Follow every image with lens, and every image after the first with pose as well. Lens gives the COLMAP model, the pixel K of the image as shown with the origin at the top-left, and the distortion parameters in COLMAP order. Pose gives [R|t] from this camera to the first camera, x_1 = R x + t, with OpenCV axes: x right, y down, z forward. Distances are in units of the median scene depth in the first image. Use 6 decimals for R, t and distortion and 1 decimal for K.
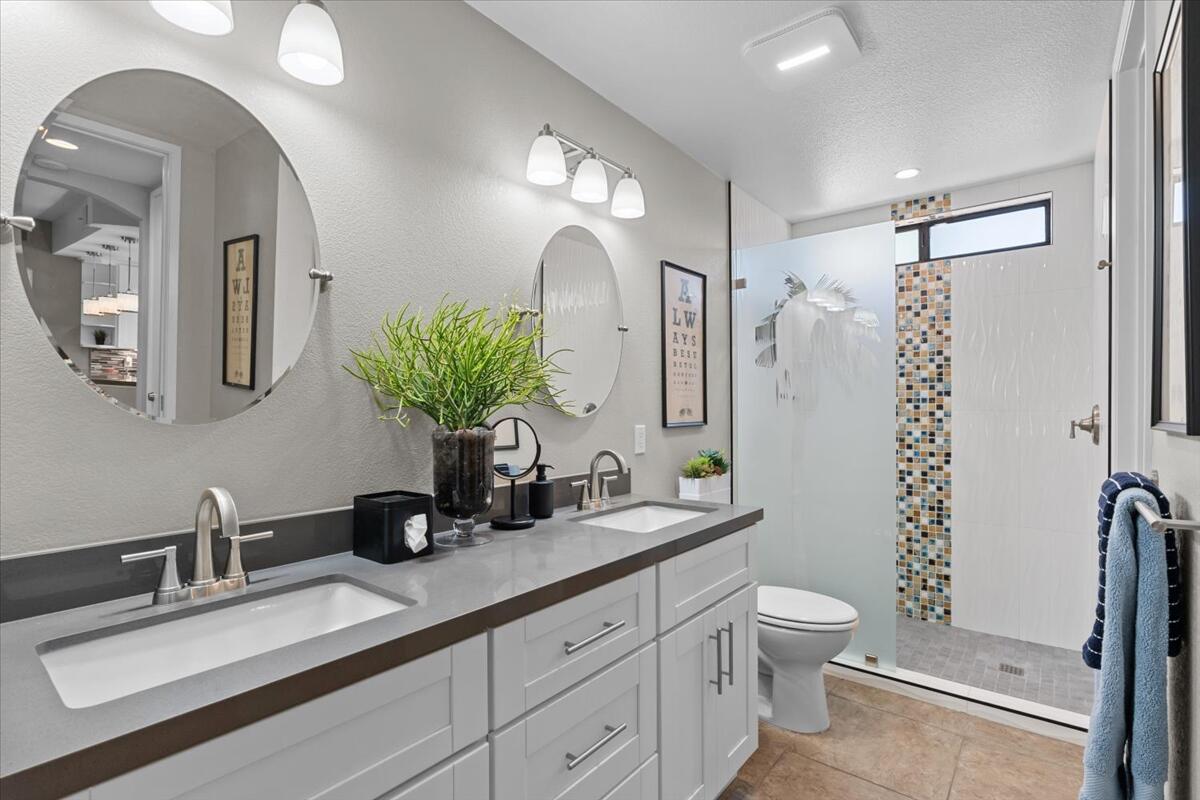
lens RADIAL K [[552.9, 0, 598.7], [0, 552.9, 406.7], [0, 0, 1]] dist [-0.002307, 0.000560]
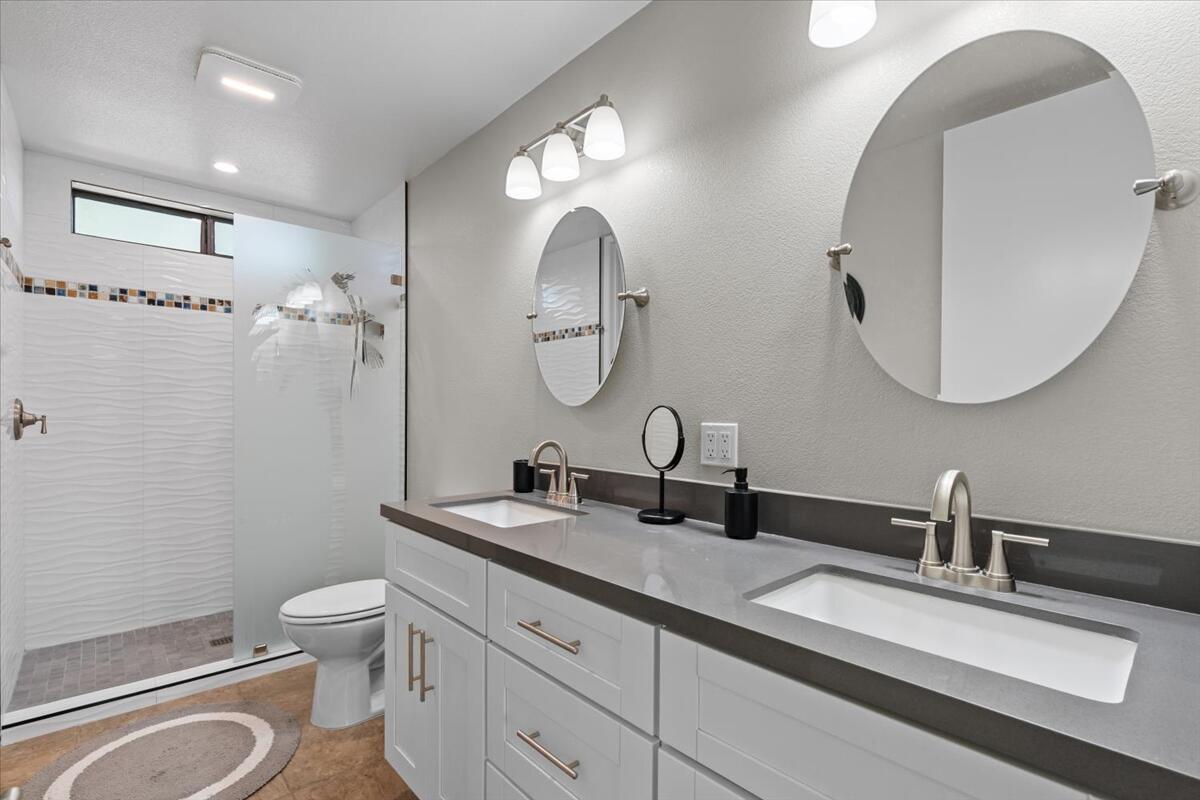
lens RADIAL K [[552.9, 0, 581.1], [0, 552.9, 394.8], [0, 0, 1]] dist [-0.002307, 0.000560]
pose [[-0.162880, -0.007566, -0.986617, 0.679641], [0.011955, 0.999882, -0.009641, 0.010309], [0.986574, -0.013365, -0.162770, 0.899189]]
